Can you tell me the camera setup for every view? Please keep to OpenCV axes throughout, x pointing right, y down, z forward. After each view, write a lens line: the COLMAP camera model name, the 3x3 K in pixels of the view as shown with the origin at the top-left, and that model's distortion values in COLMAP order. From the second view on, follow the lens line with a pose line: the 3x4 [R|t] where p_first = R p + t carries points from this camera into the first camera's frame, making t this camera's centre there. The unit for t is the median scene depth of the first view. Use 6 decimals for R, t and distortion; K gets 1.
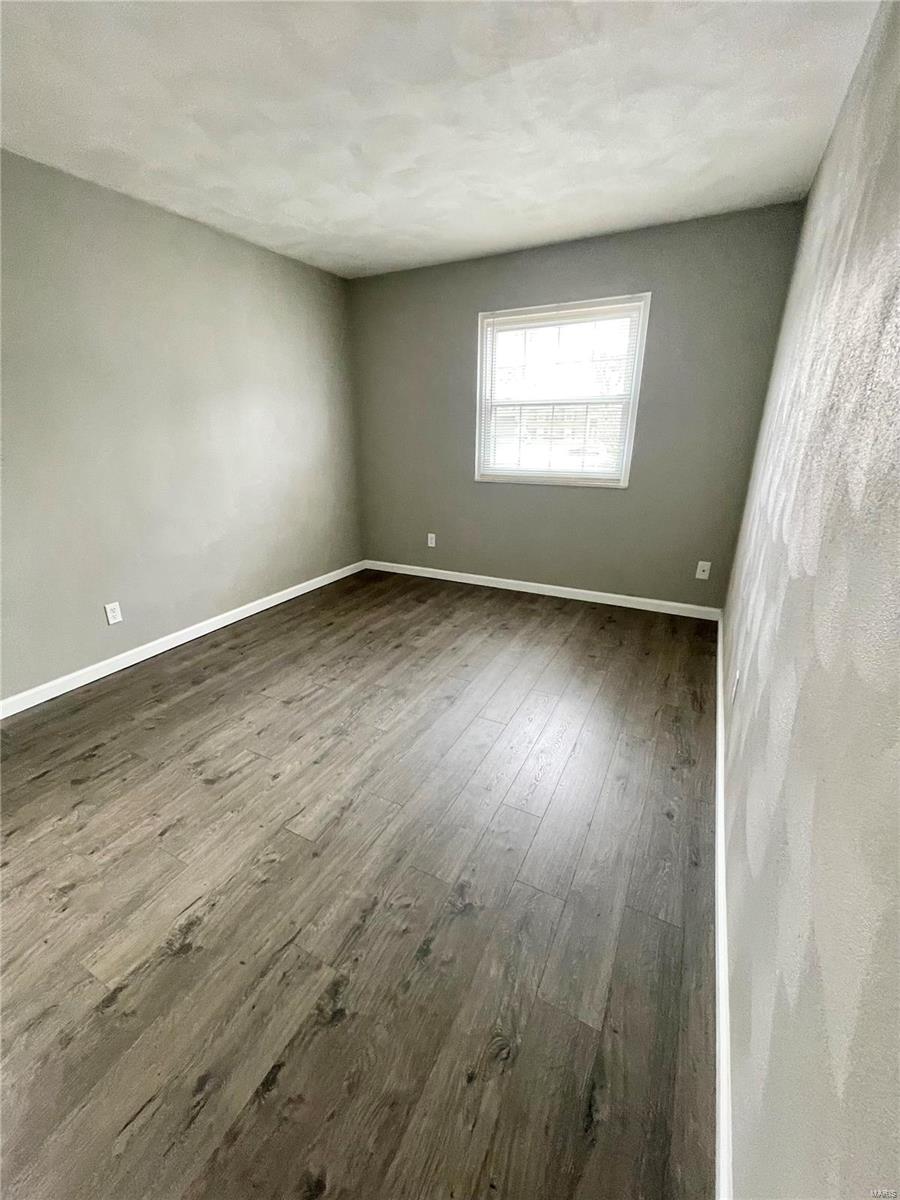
lens RADIAL K [[482.3, 0, 446.5], [0, 482.3, 594.5], [0, 0, 1]] dist [-0.004386, 0.000213]
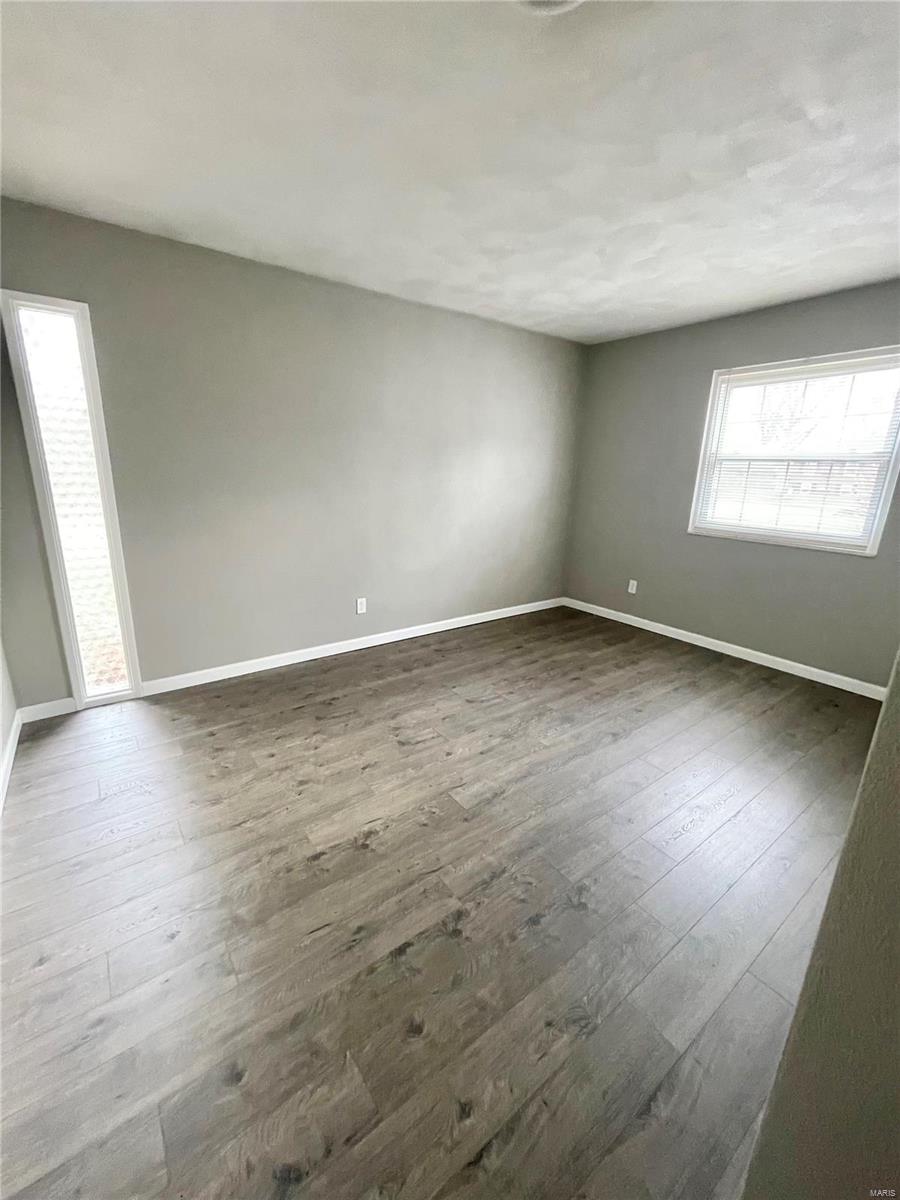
lens RADIAL K [[482.3, 0, 446.5], [0, 482.3, 594.5], [0, 0, 1]] dist [-0.004386, 0.000213]
pose [[0.898502, 0.141840, -0.415423, 0.075255], [-0.176009, 0.983363, -0.044929, 0.030997], [0.402138, 0.113487, 0.908518, -0.131180]]
